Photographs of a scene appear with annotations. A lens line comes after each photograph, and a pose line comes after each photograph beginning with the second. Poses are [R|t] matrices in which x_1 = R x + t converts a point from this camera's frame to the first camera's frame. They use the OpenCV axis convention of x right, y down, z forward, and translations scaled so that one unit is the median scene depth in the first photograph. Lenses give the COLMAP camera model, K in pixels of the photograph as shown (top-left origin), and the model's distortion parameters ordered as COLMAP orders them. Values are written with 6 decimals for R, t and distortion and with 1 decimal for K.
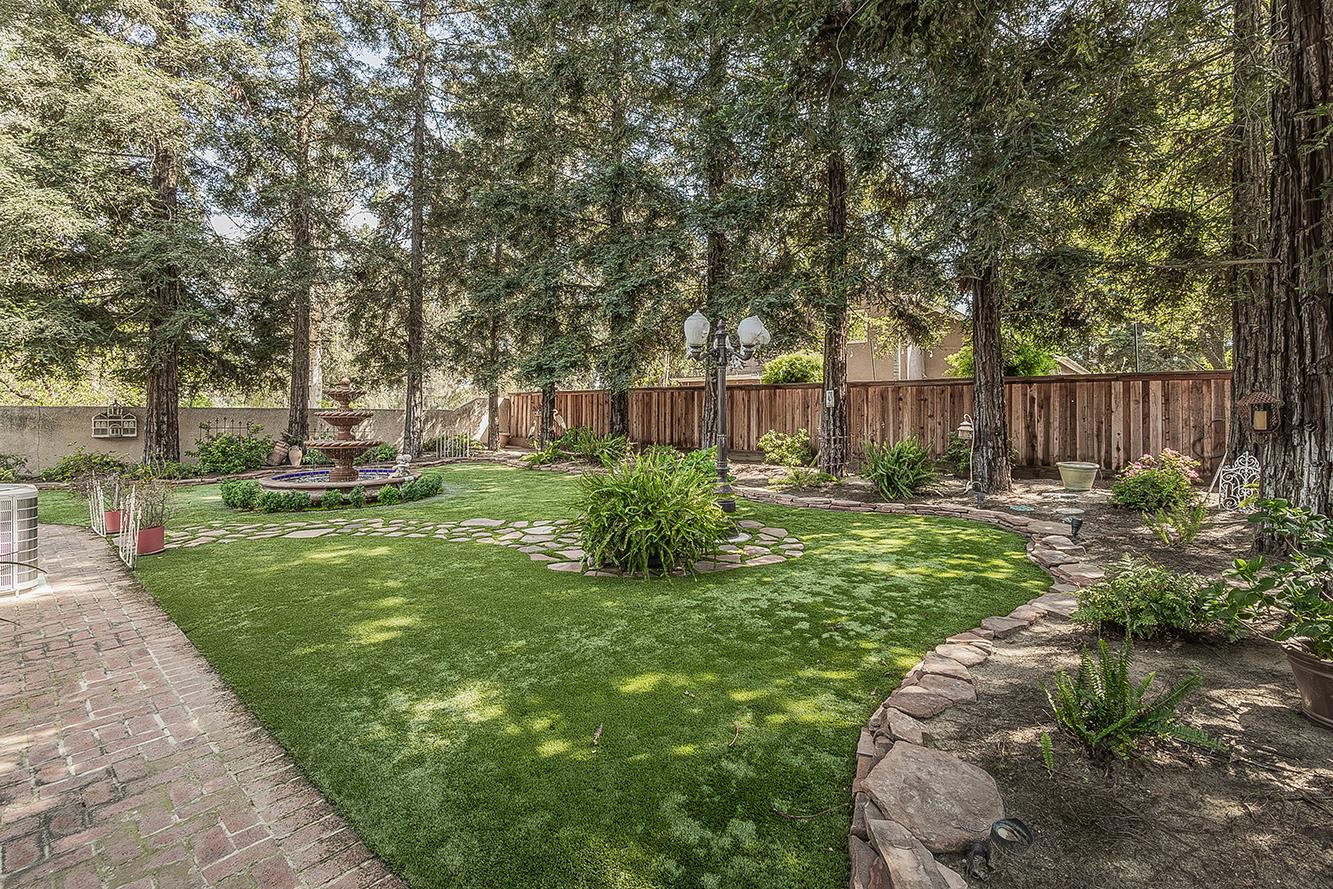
lens RADIAL K [[576.5, 0, 661.4], [0, 576.5, 410.3], [0, 0, 1]] dist [-0.013919, 0.001709]
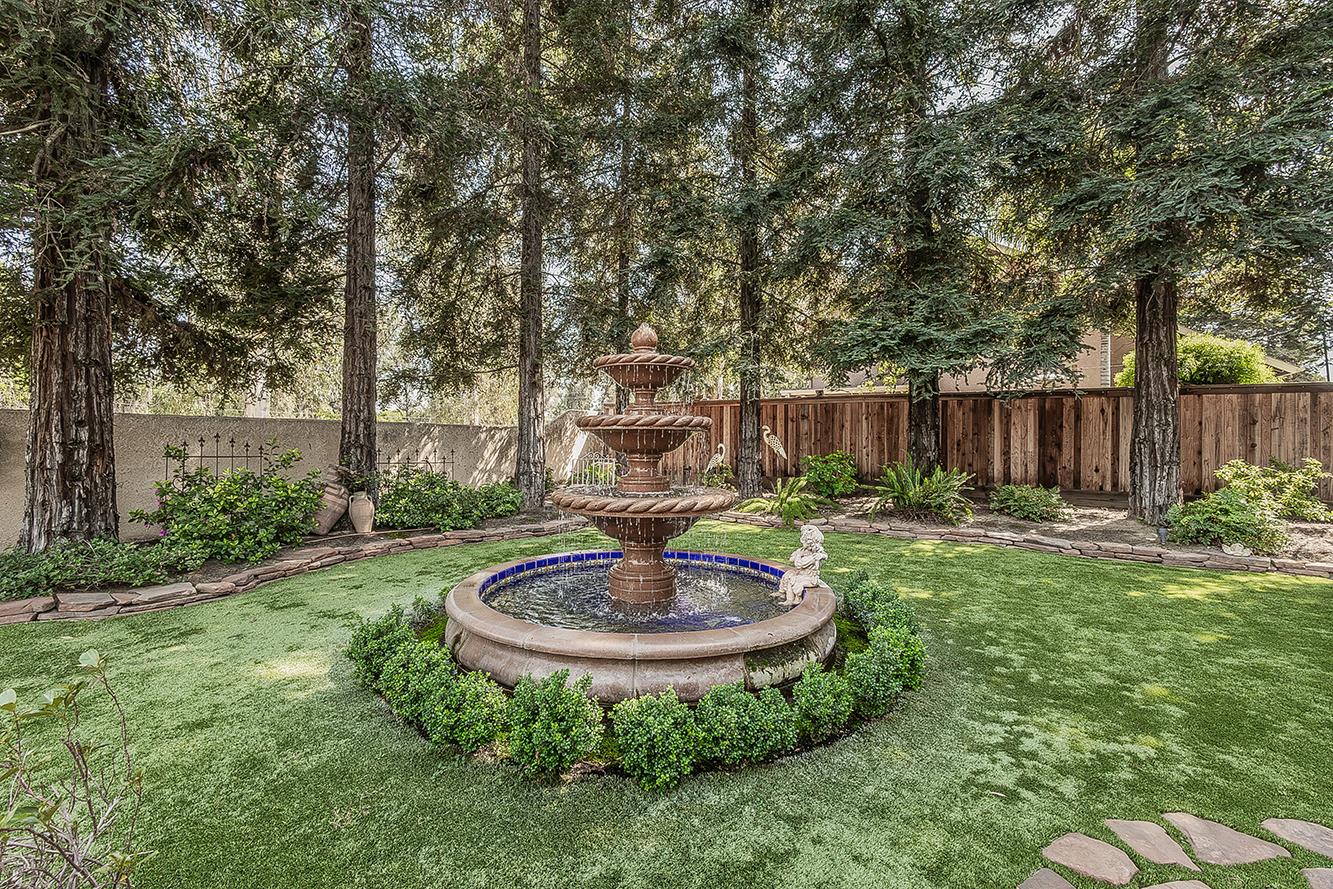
lens RADIAL K [[576.5, 0, 663.9], [0, 576.5, 442.9], [0, 0, 1]] dist [-0.013919, 0.001709]
pose [[0.988318, 0.003623, 0.152362, -0.454966], [-0.005222, 0.999935, 0.010095, 0.012631], [-0.152315, -0.010772, 0.988273, 0.467515]]
